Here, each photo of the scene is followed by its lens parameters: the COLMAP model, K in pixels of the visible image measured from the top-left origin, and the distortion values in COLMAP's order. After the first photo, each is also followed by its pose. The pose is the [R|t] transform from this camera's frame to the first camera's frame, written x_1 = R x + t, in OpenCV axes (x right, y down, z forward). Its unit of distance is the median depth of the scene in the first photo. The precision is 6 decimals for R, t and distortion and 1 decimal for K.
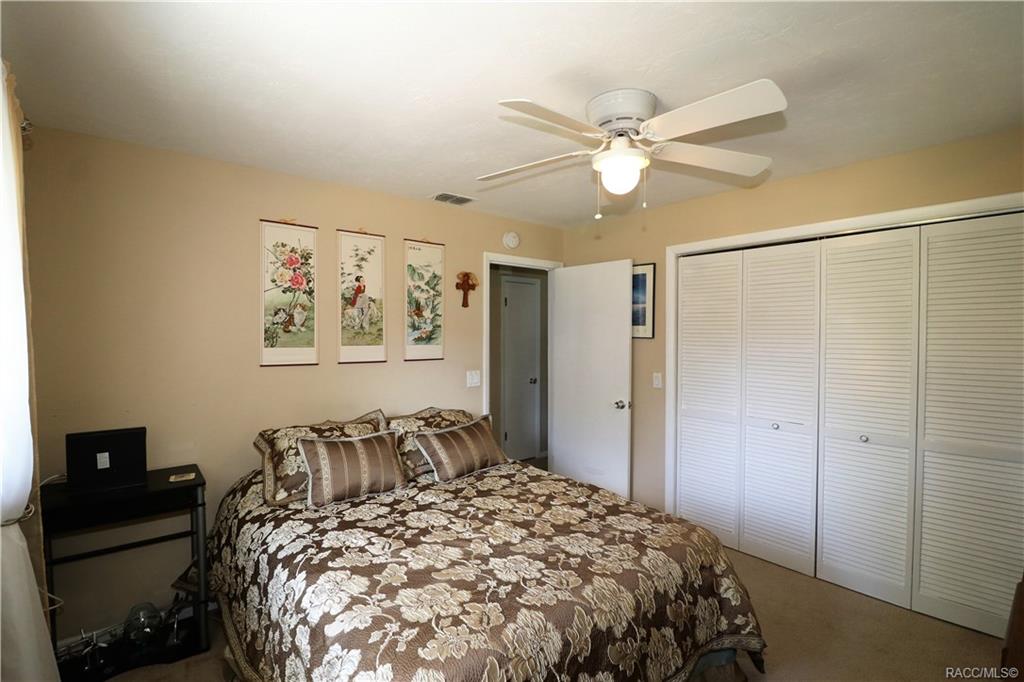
lens RADIAL K [[472.4, 0, 509.1], [0, 472.4, 345.3], [0, 0, 1]] dist [-0.000485, -0.012931]
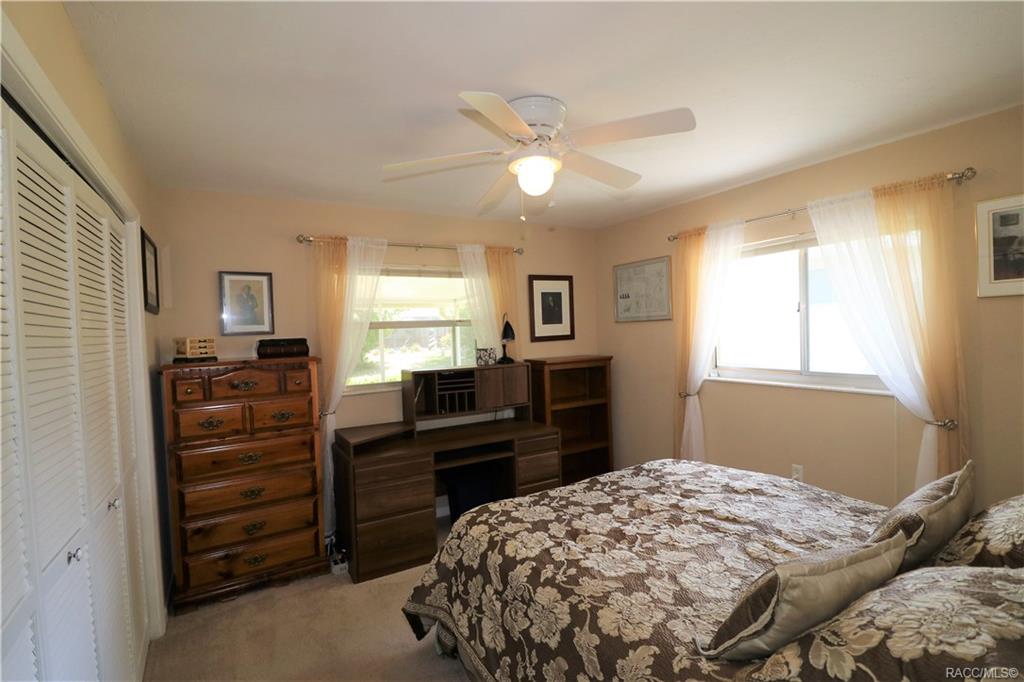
lens RADIAL K [[472.4, 0, 509.1], [0, 472.4, 345.3], [0, 0, 1]] dist [-0.000485, -0.012931]
pose [[-0.985186, 0.029251, 0.168978, 0.106151], [0.039117, 0.997700, 0.055357, -0.039717], [-0.166970, 0.061147, -0.984064, 1.694667]]
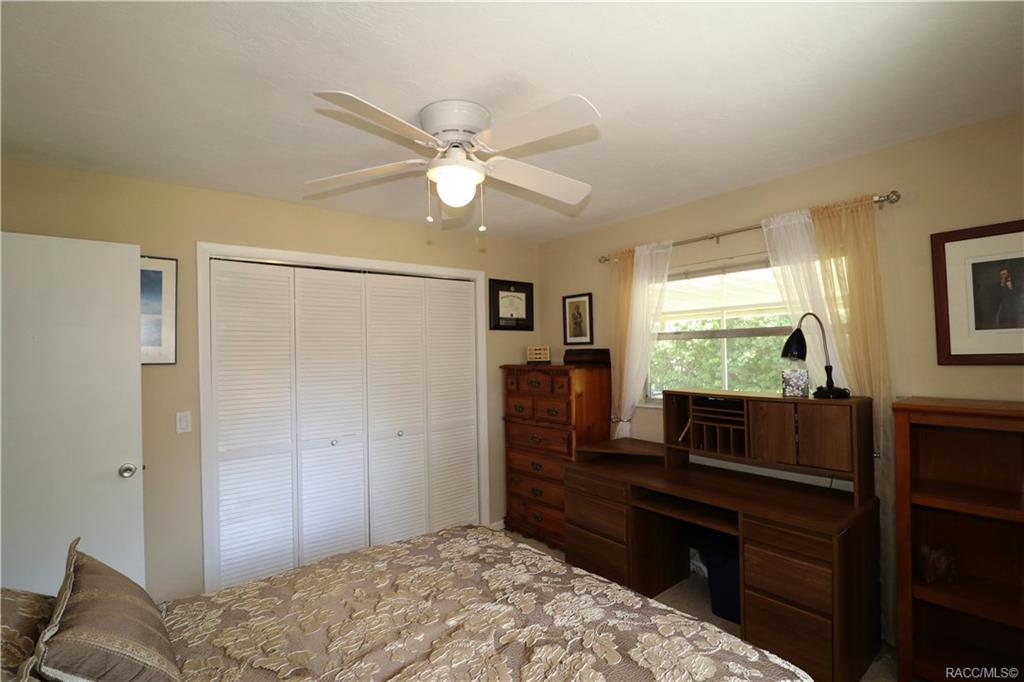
lens RADIAL K [[472.4, 0, 509.1], [0, 472.4, 345.3], [0, 0, 1]] dist [-0.000485, -0.012931]
pose [[0.018652, 0.009010, 0.999785, -0.600280], [0.047658, 0.998815, -0.009890, -0.018002], [-0.998690, 0.047832, 0.018201, 0.731167]]
